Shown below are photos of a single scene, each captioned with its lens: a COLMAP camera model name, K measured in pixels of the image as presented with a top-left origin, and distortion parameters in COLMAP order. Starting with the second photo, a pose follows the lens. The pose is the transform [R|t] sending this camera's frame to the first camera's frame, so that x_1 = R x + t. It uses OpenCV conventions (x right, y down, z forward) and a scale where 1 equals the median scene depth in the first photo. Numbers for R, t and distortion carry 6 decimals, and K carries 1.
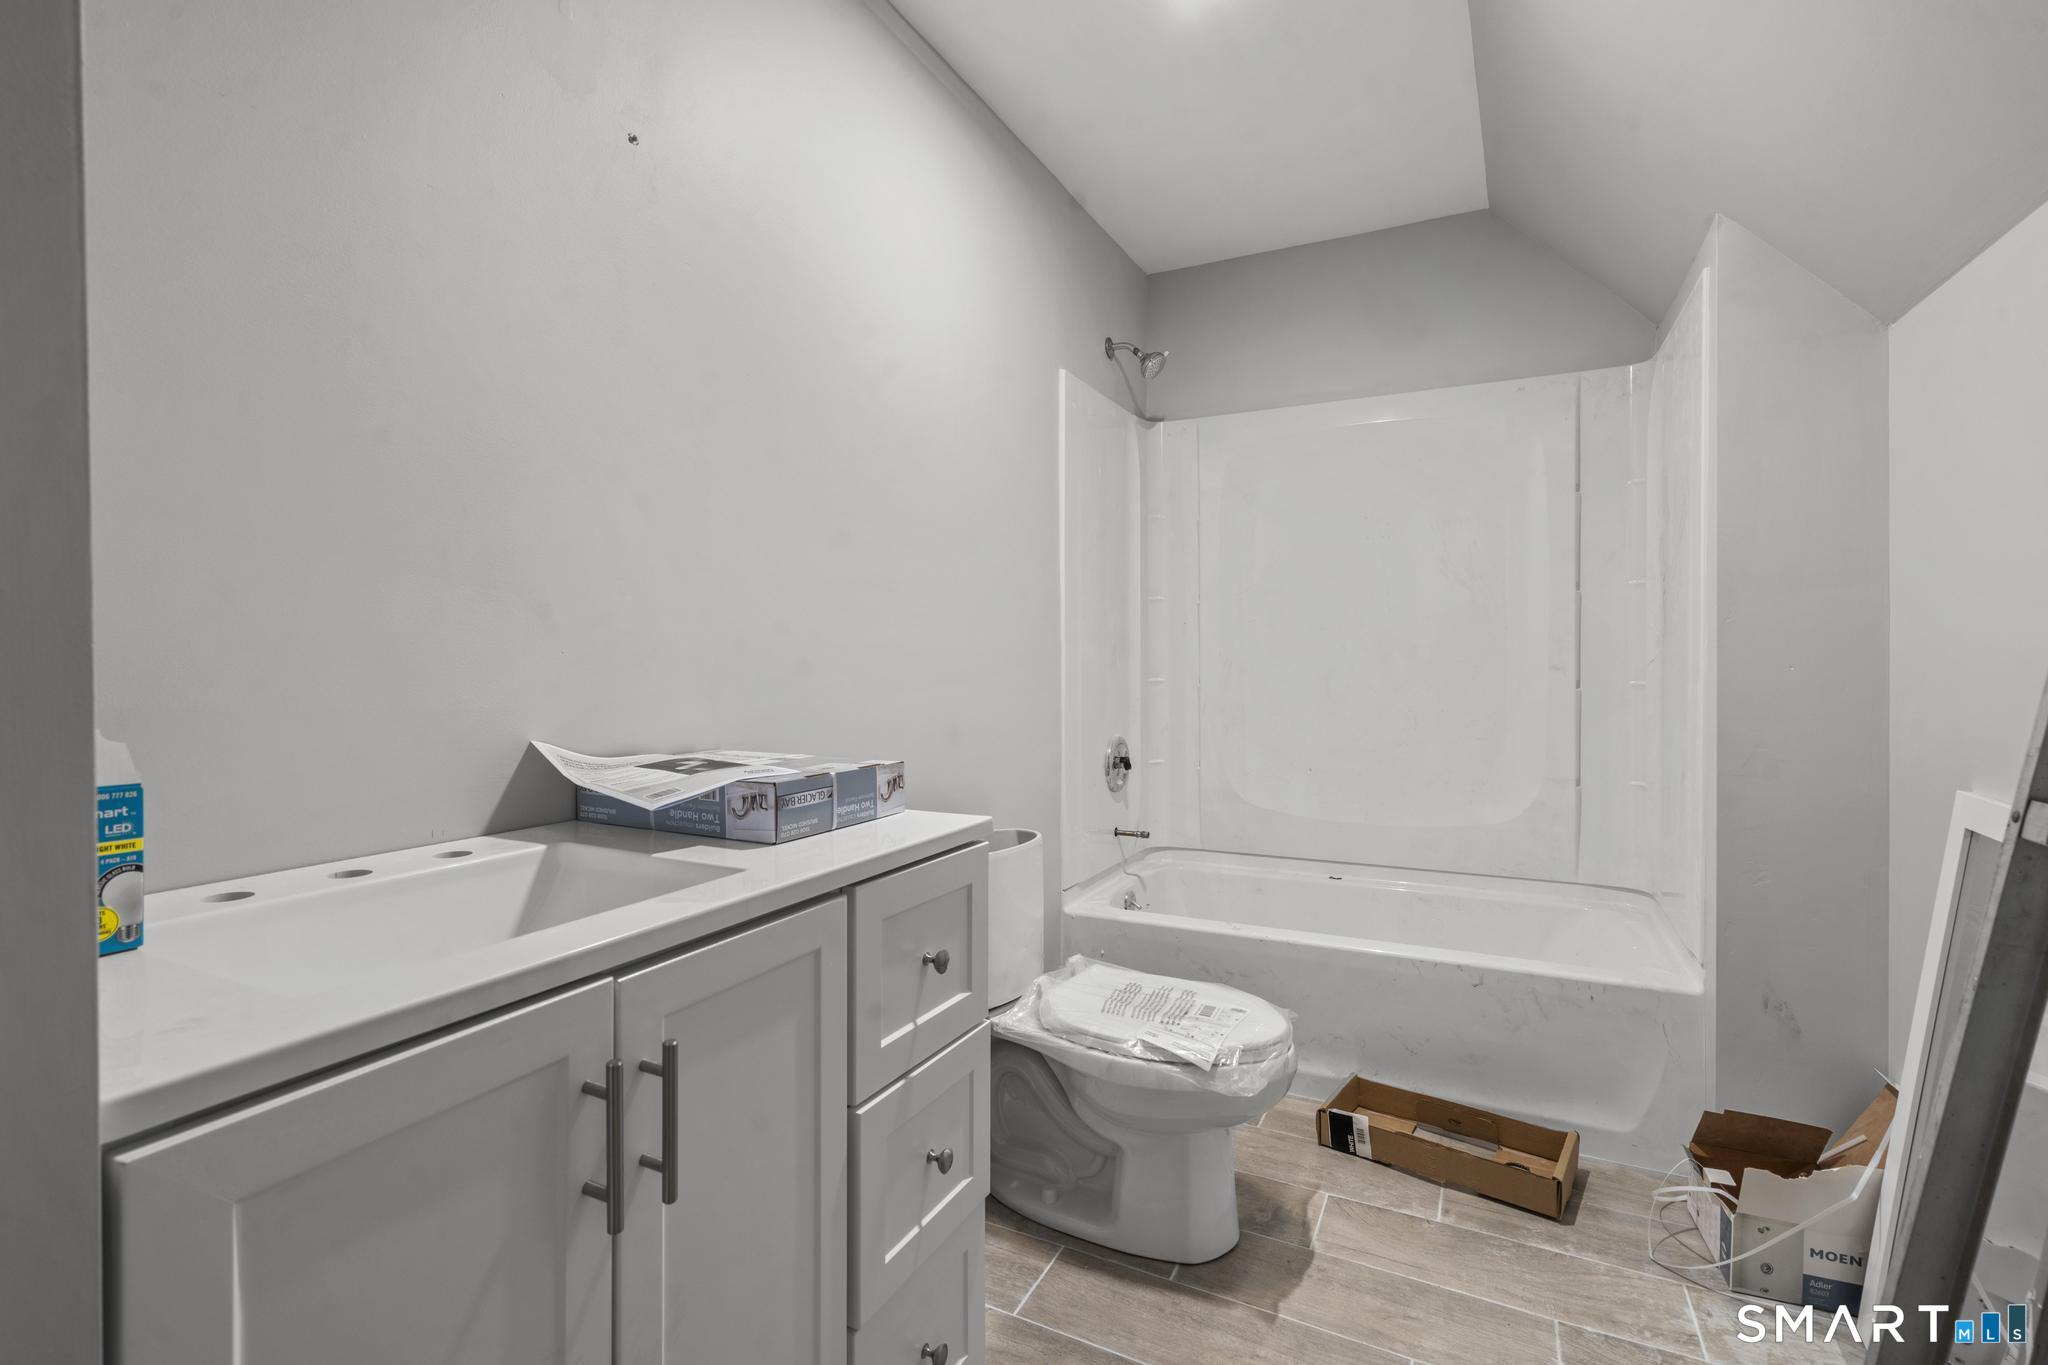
lens RADIAL K [[956.3, 0, 1009.1], [0, 956.3, 663.0], [0, 0, 1]] dist [-0.001798, 0.003668]
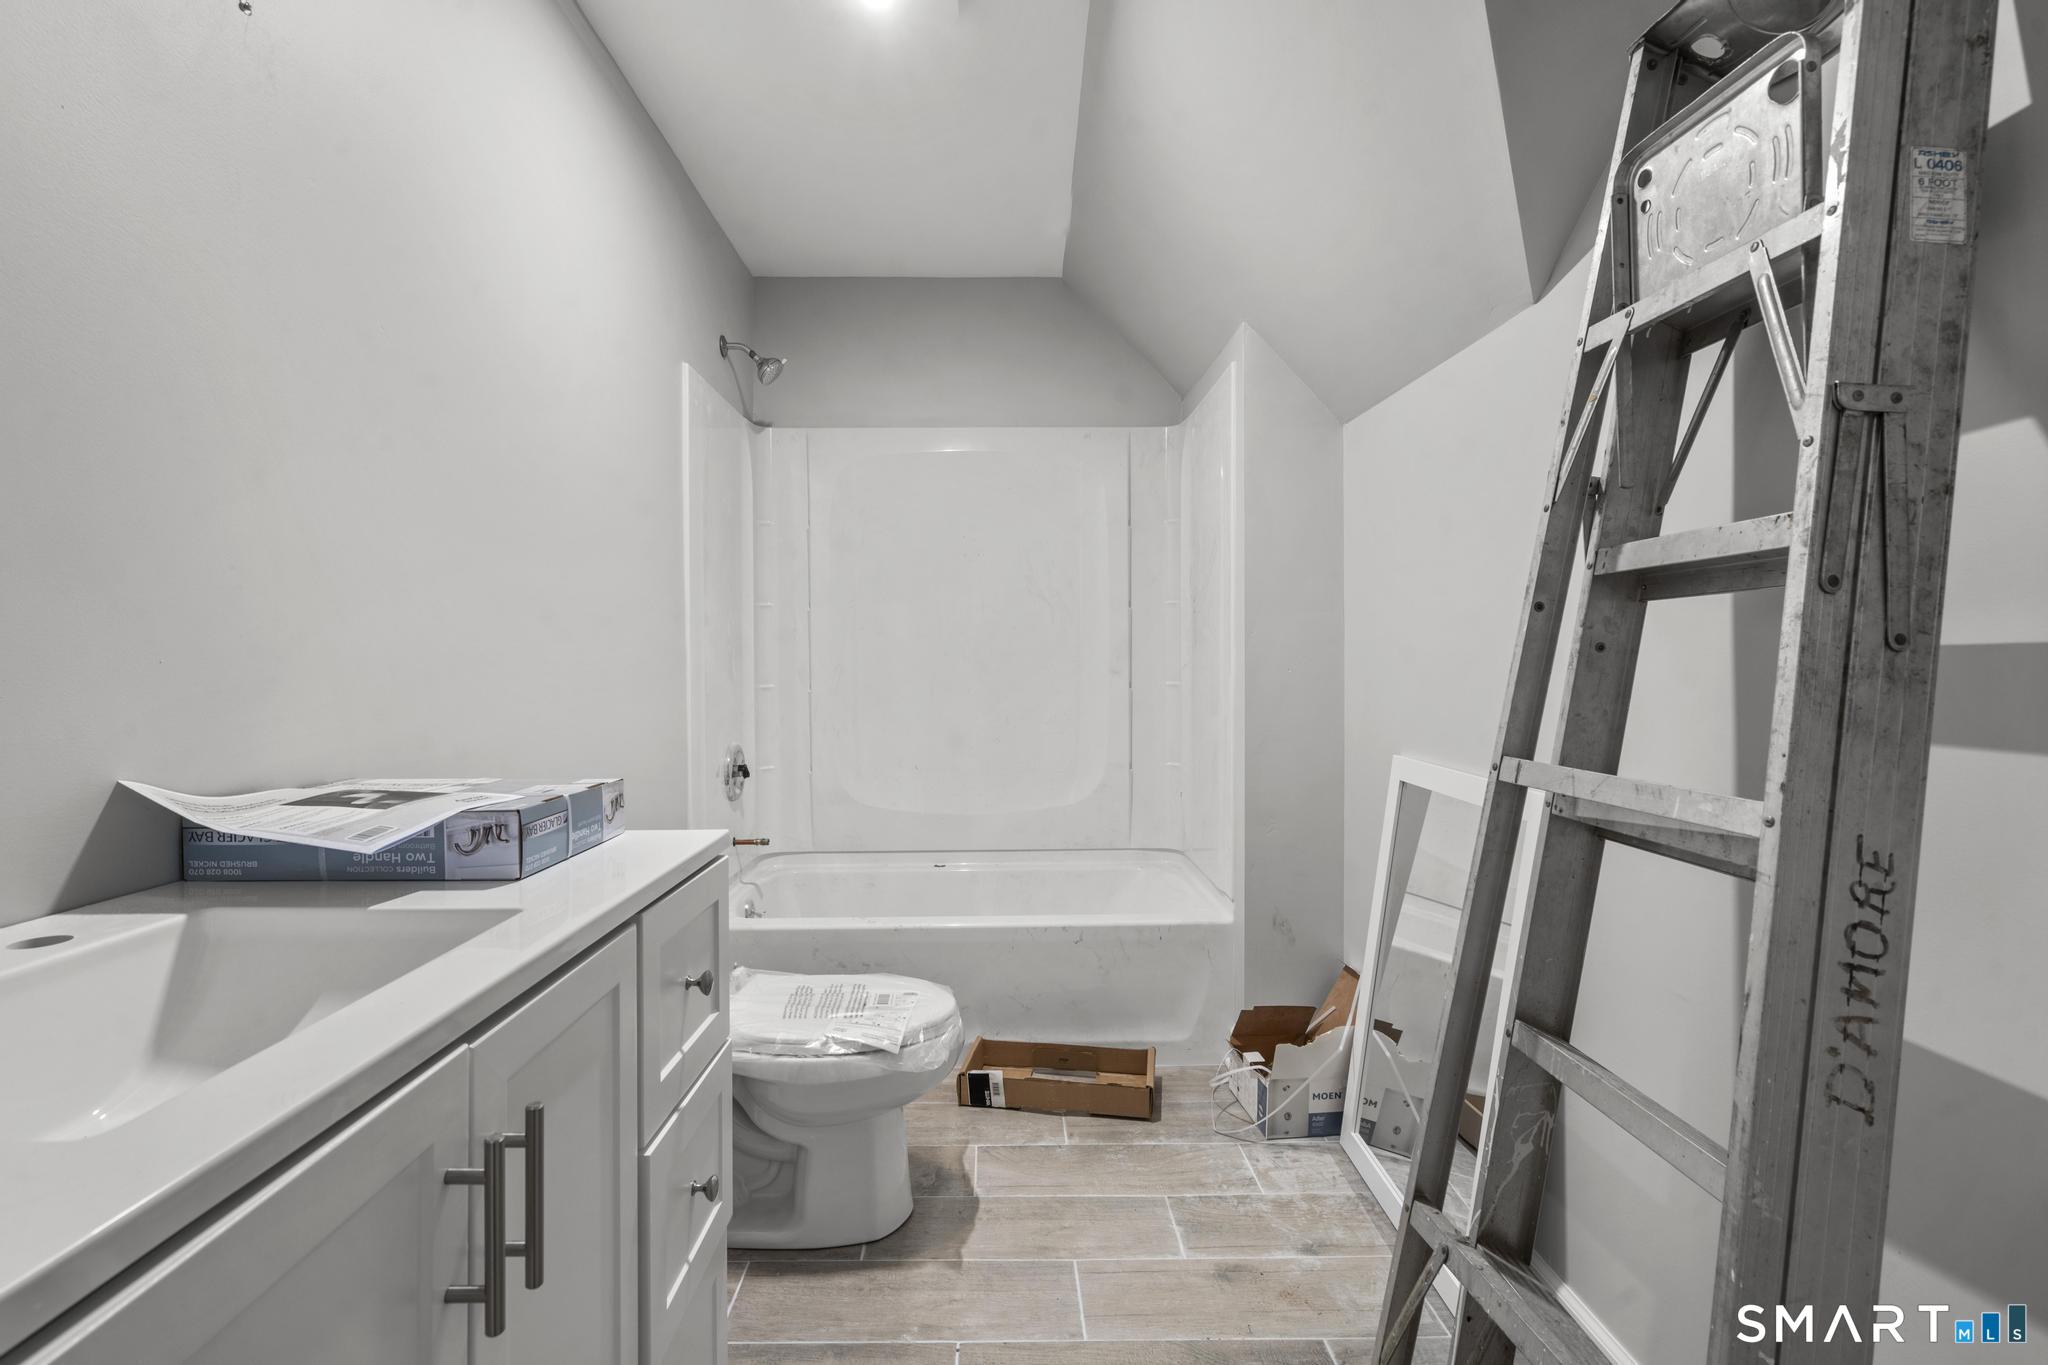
lens RADIAL K [[956.3, 0, 1002.6], [0, 956.3, 675.1], [0, 0, 1]] dist [-0.001798, 0.003668]
pose [[0.879765, -0.009293, 0.475317, -0.189537], [0.005699, 0.999943, 0.009003, -0.002926], [-0.475374, -0.005212, 0.879768, 0.010321]]
